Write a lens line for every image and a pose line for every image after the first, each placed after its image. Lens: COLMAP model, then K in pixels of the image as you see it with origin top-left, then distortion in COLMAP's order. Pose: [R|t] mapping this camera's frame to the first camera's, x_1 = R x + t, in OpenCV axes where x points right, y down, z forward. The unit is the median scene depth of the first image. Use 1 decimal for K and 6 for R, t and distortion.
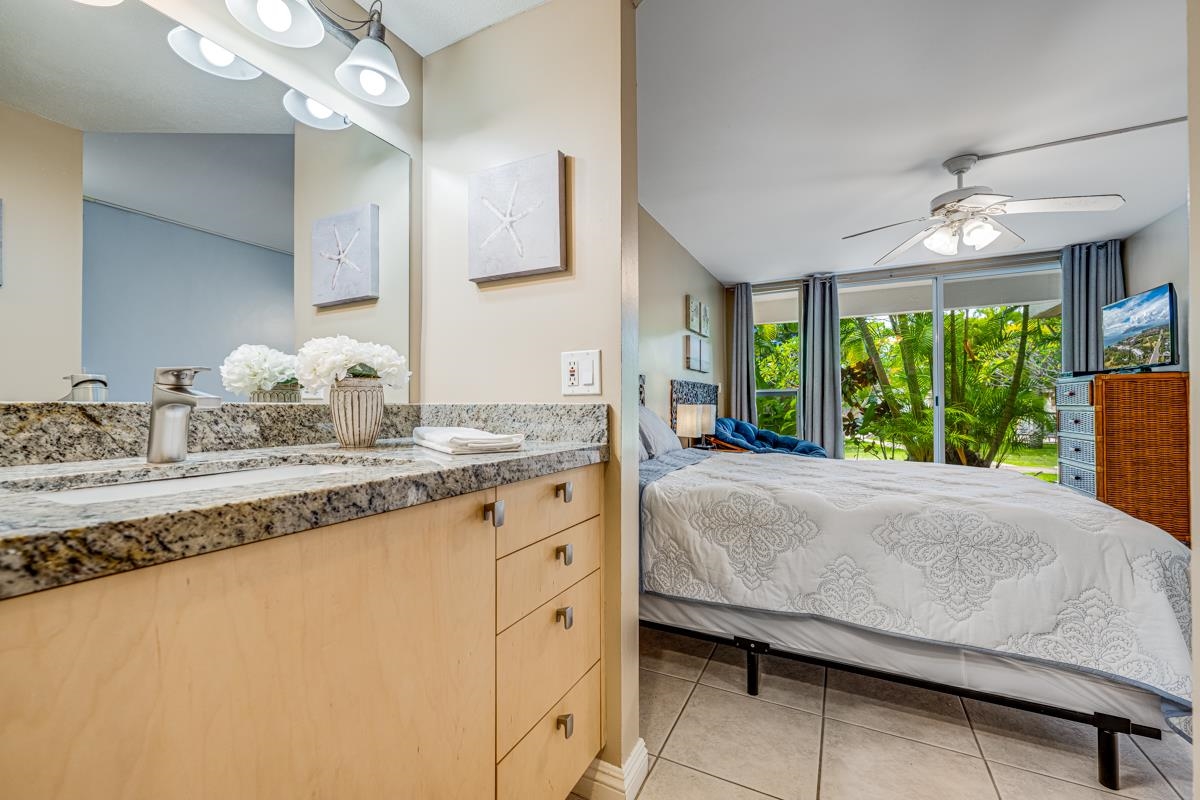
lens RADIAL K [[481.3, 0, 604.1], [0, 481.3, 401.5], [0, 0, 1]] dist [0.002741, 0.000067]
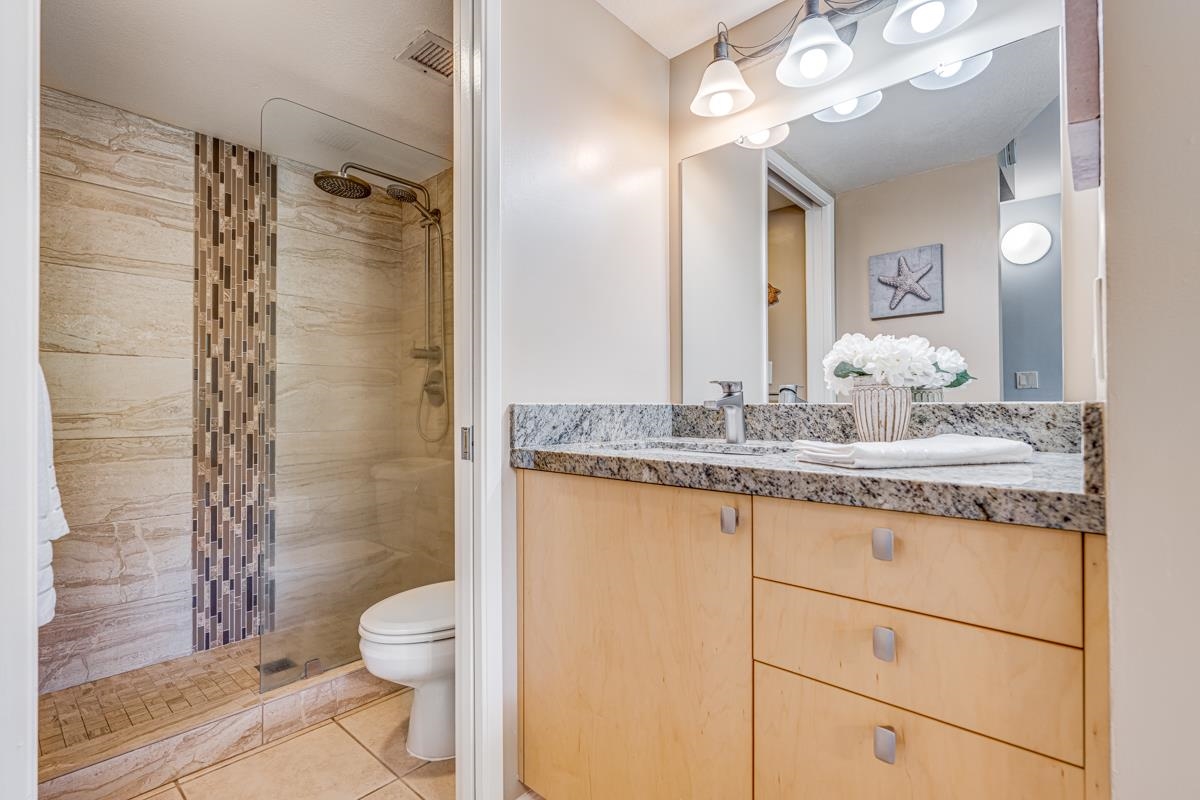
lens RADIAL K [[558.9, 0, 583.2], [0, 558.9, 405.2], [0, 0, 1]] dist [0.000753, -0.000025]
pose [[-0.286860, -0.000825, -0.957972, 0.746018], [0.010268, 0.999940, -0.003936, 0.006905], [0.957917, -0.010966, -0.286834, 0.855744]]
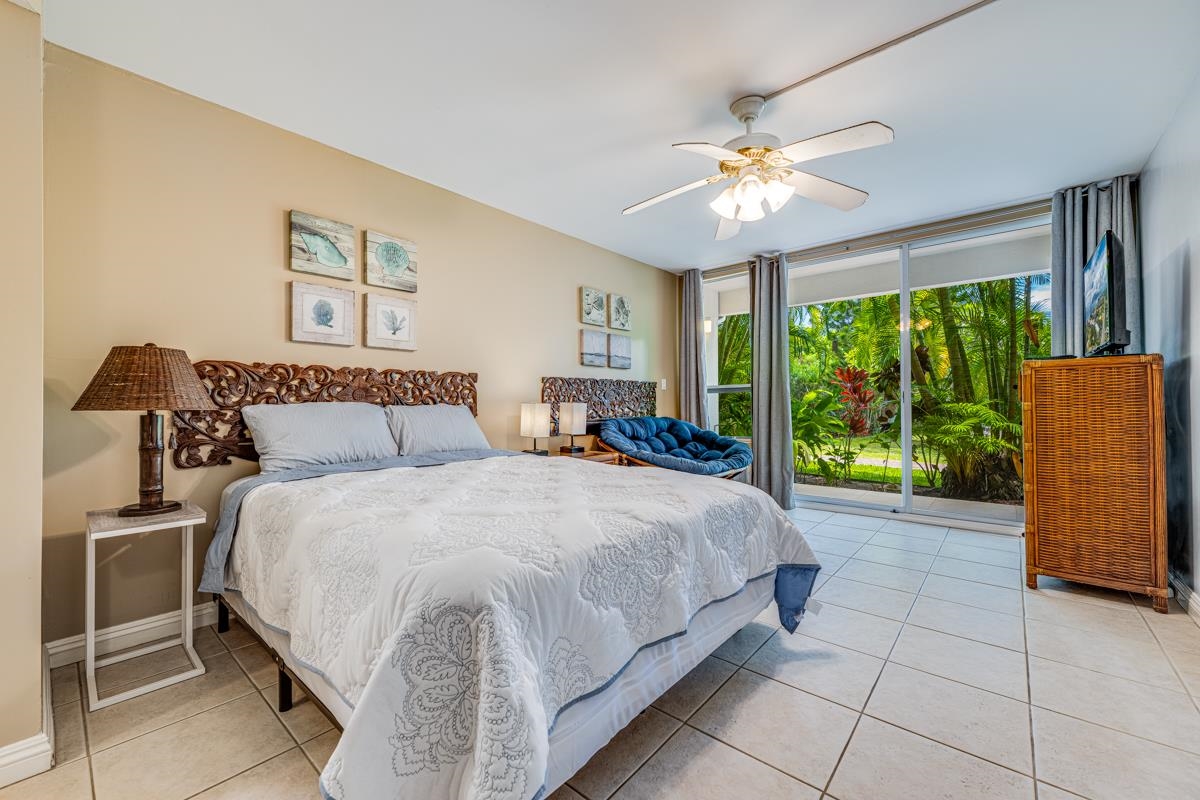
lens RADIAL K [[476.6, 0, 596.8], [0, 476.6, 400.1], [0, 0, 1]] dist [0.000855, 0.000232]
pose [[0.968789, -0.004652, -0.247845, 1.945550], [0.005163, 0.999986, 0.001411, 0.002026], [0.247834, -0.002646, 0.968799, 0.419904]]
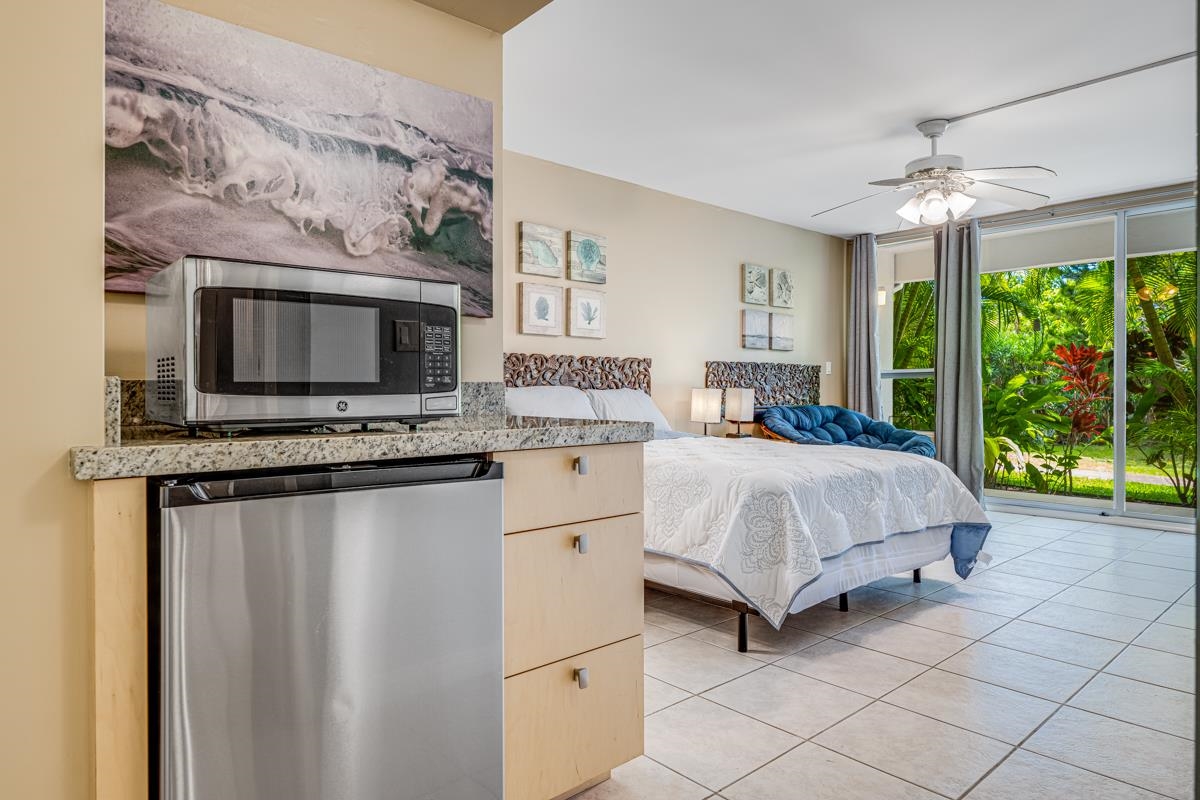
lens RADIAL K [[722.3, 0, 597.2], [0, 722.3, 395.5], [0, 0, 1]] dist [0.003419, 0.001254]
pose [[0.929746, 0.007515, -0.368125, 1.848237], [-0.001825, 0.999873, 0.015802, -0.003507], [0.368197, -0.014020, 0.929642, -1.492685]]
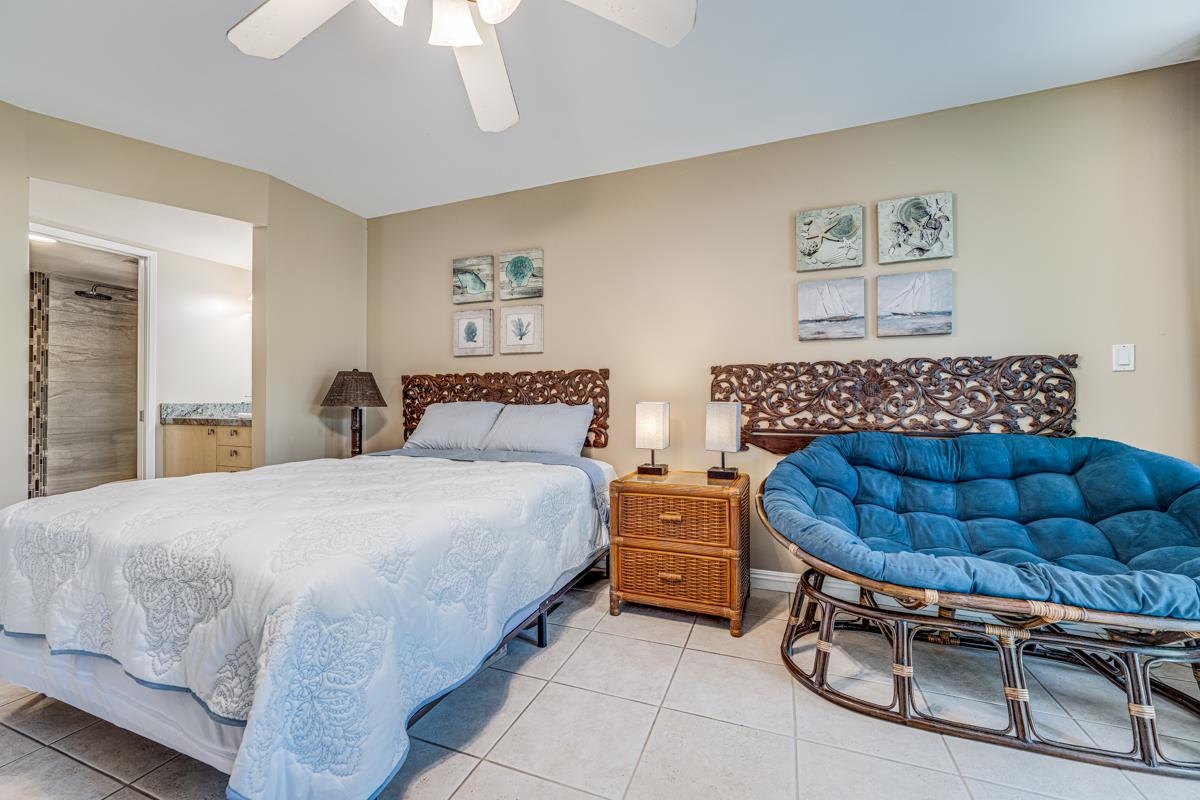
lens RADIAL K [[482.4, 0, 595.4], [0, 482.4, 396.3], [0, 0, 1]] dist [0.000704, -0.000042]
pose [[0.091546, -0.007093, -0.995776, 3.271166], [0.010989, 0.999921, -0.006112, 0.002568], [0.995740, -0.010383, 0.091617, 3.098822]]
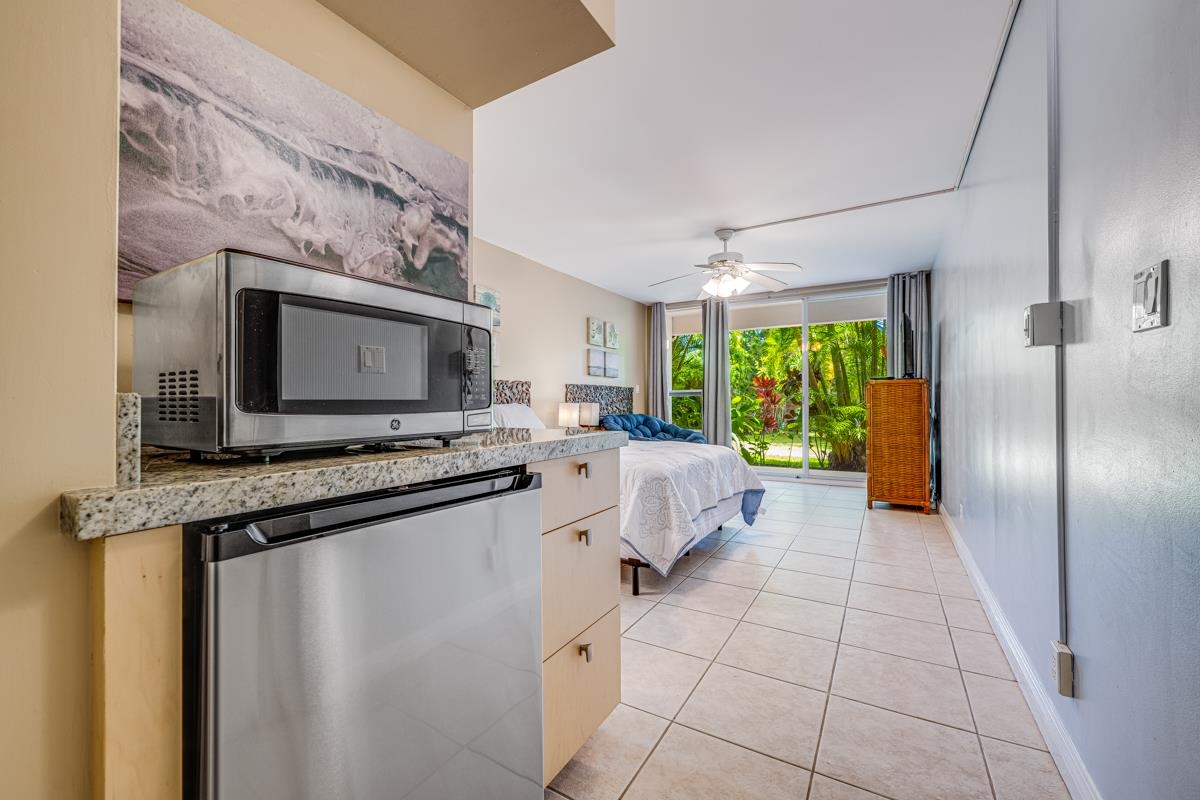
lens RADIAL K [[481.3, 0, 604.1], [0, 481.3, 401.5], [0, 0, 1]] dist [0.002741, 0.000067]
pose [[0.997729, 0.001200, -0.067341, 1.352525], [-0.000969, 0.999994, 0.003459, -0.006566], [0.067345, -0.003385, 0.997724, -1.262442]]
